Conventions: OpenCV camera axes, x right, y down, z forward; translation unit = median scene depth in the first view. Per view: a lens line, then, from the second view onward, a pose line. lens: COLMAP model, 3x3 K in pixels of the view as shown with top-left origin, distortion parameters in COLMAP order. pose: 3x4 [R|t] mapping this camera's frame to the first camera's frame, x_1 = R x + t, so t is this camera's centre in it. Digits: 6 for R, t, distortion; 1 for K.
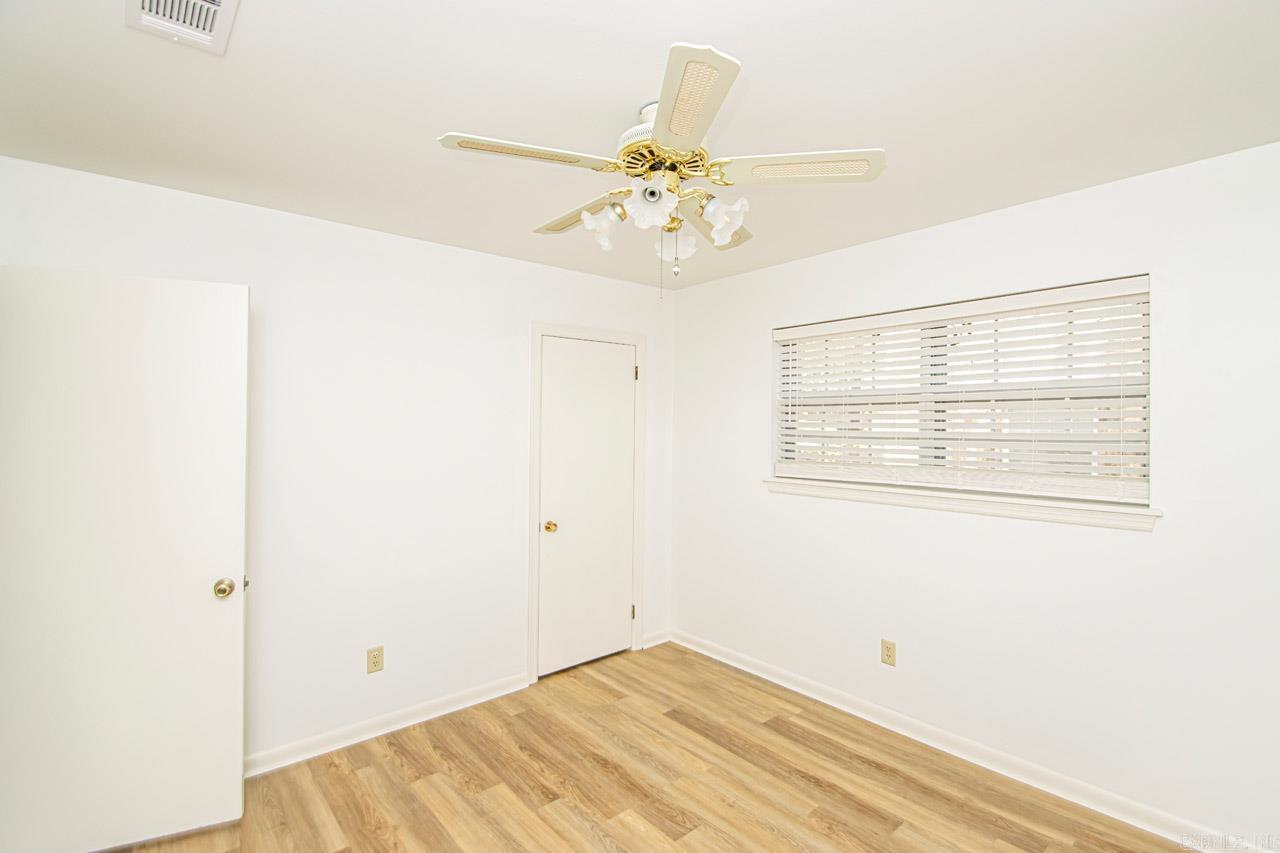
lens RADIAL K [[598.7, 0, 656.7], [0, 598.7, 424.4], [0, 0, 1]] dist [0.019103, -0.025733]
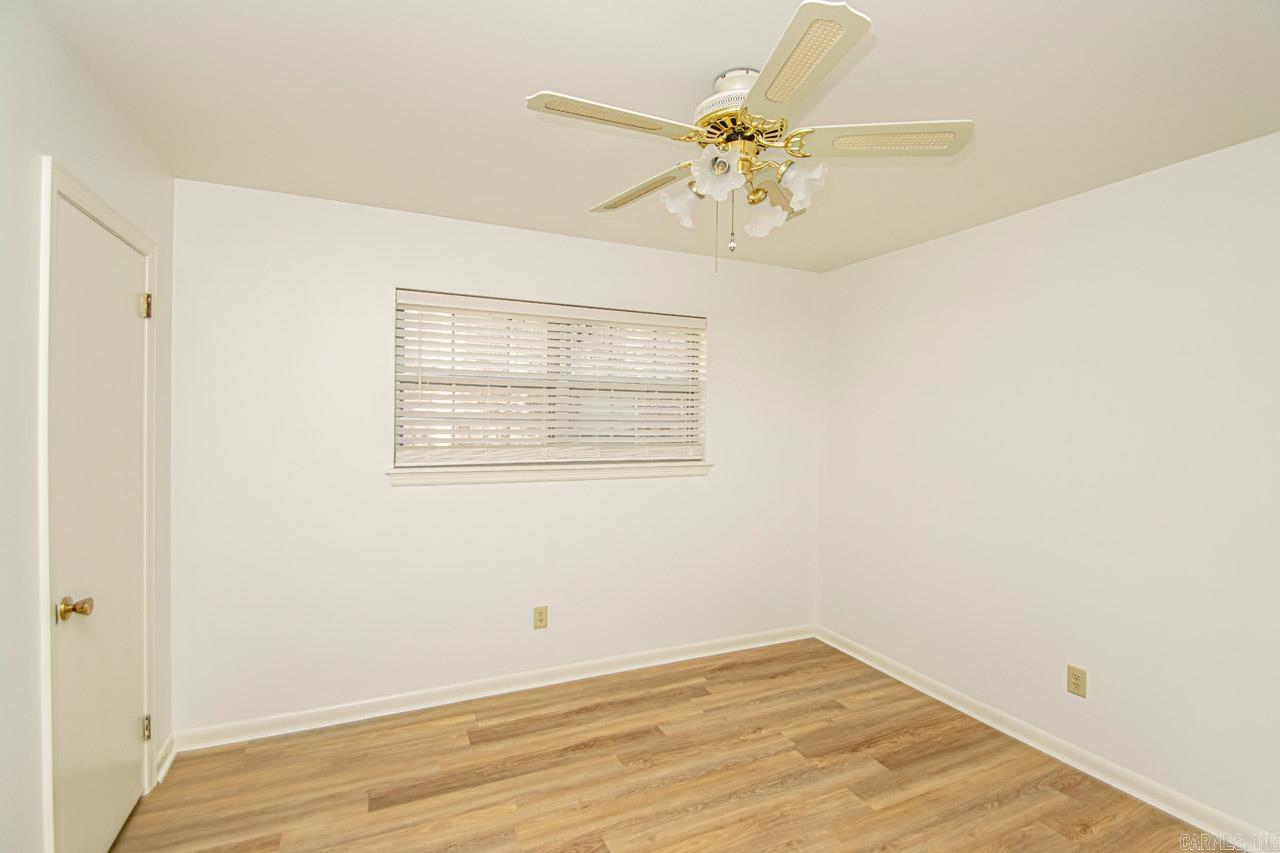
lens RADIAL K [[598.7, 0, 656.7], [0, 598.7, 424.4], [0, 0, 1]] dist [0.019103, -0.025733]
pose [[0.260777, -0.011934, 0.965325, -0.643996], [-0.017047, 0.999711, 0.016964, 0.010022], [-0.965249, -0.020879, 0.260498, 0.557225]]
